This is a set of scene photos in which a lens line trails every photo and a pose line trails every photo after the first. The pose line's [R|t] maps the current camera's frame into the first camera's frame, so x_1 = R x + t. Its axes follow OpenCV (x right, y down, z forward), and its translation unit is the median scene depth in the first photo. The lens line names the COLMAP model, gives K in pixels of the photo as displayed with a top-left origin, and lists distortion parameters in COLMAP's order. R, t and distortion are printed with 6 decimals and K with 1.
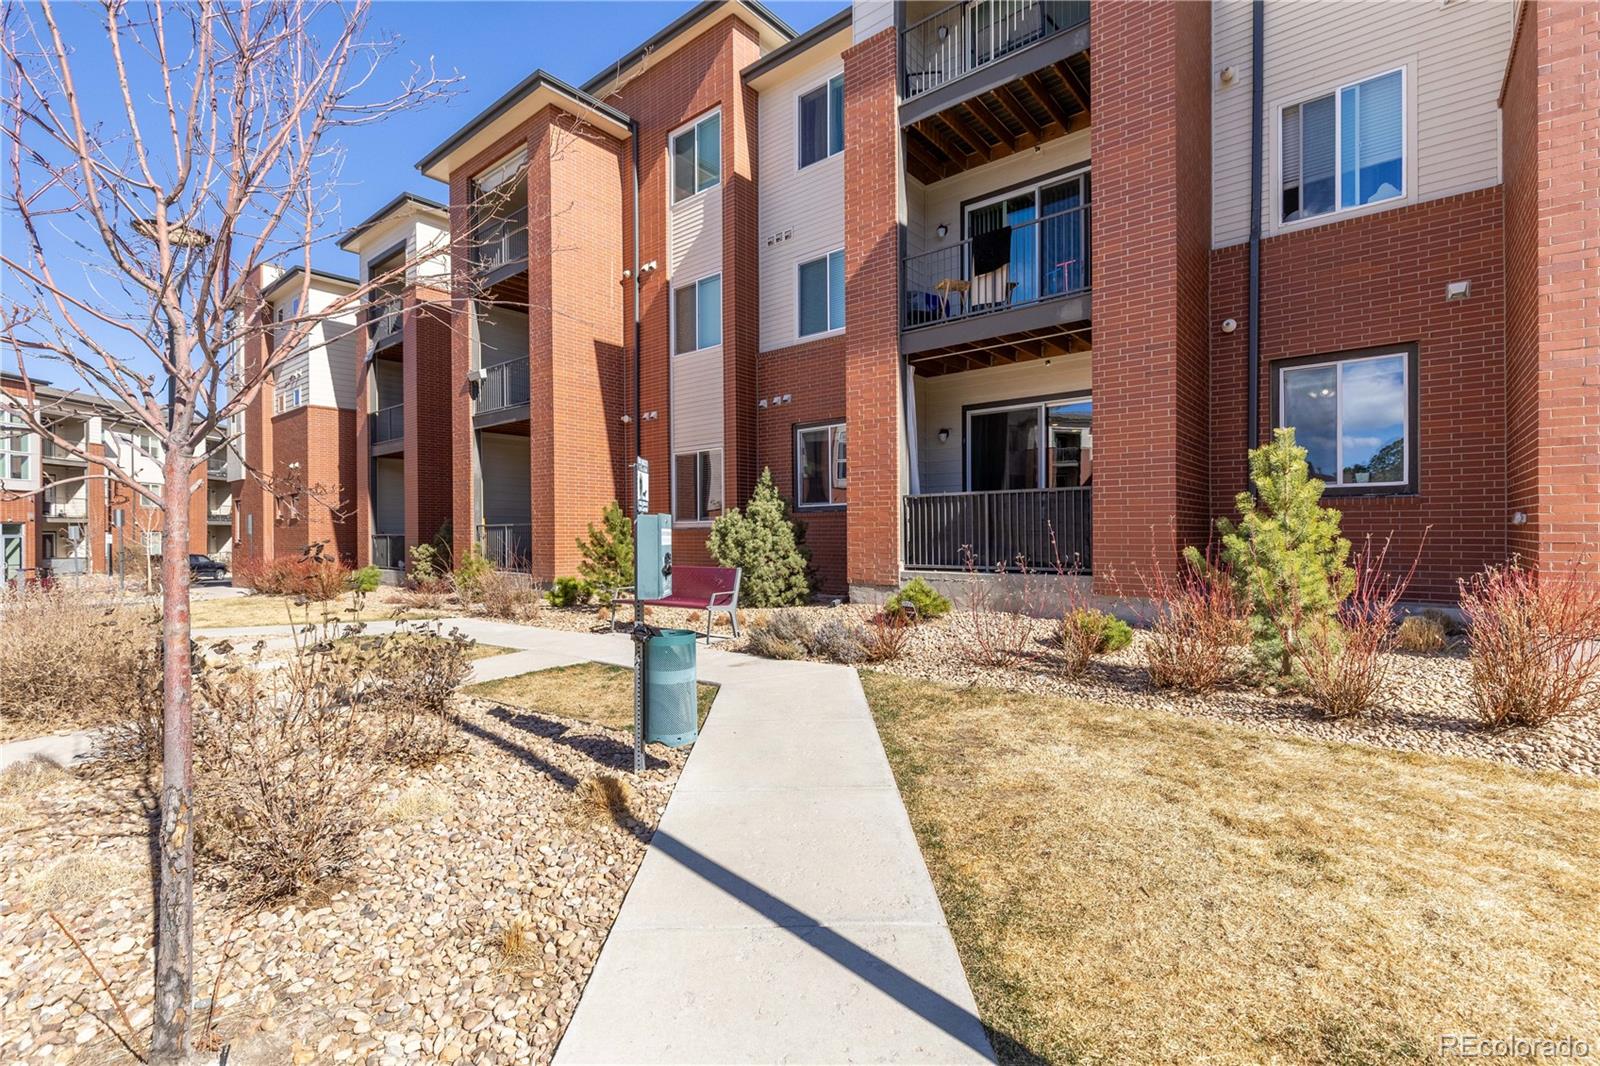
lens RADIAL K [[728.2, 0, 795.7], [0, 728.2, 530.6], [0, 0, 1]] dist [0.012098, -0.001928]
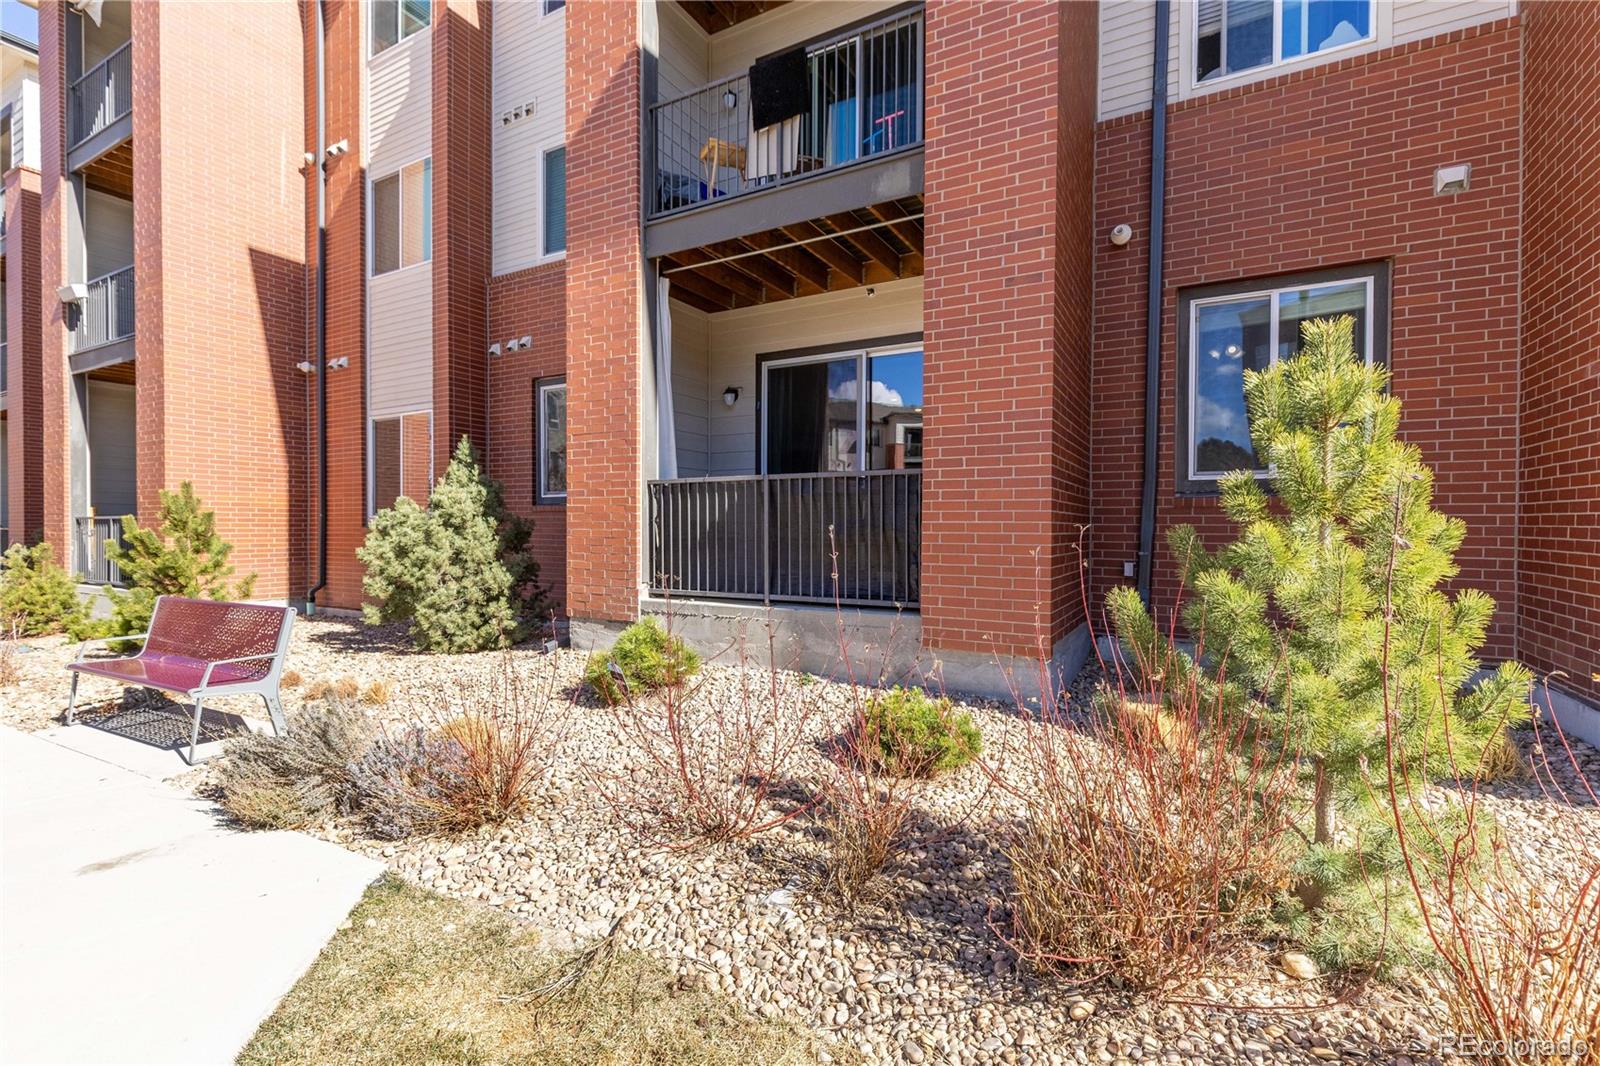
lens RADIAL K [[728.2, 0, 796.6], [0, 728.2, 533.0], [0, 0, 1]] dist [0.012098, -0.001928]
pose [[0.983684, 0.006802, 0.179776, 0.161996], [-0.009047, 0.999891, 0.011673, -0.010827], [-0.179677, -0.013109, 0.983638, 0.349752]]
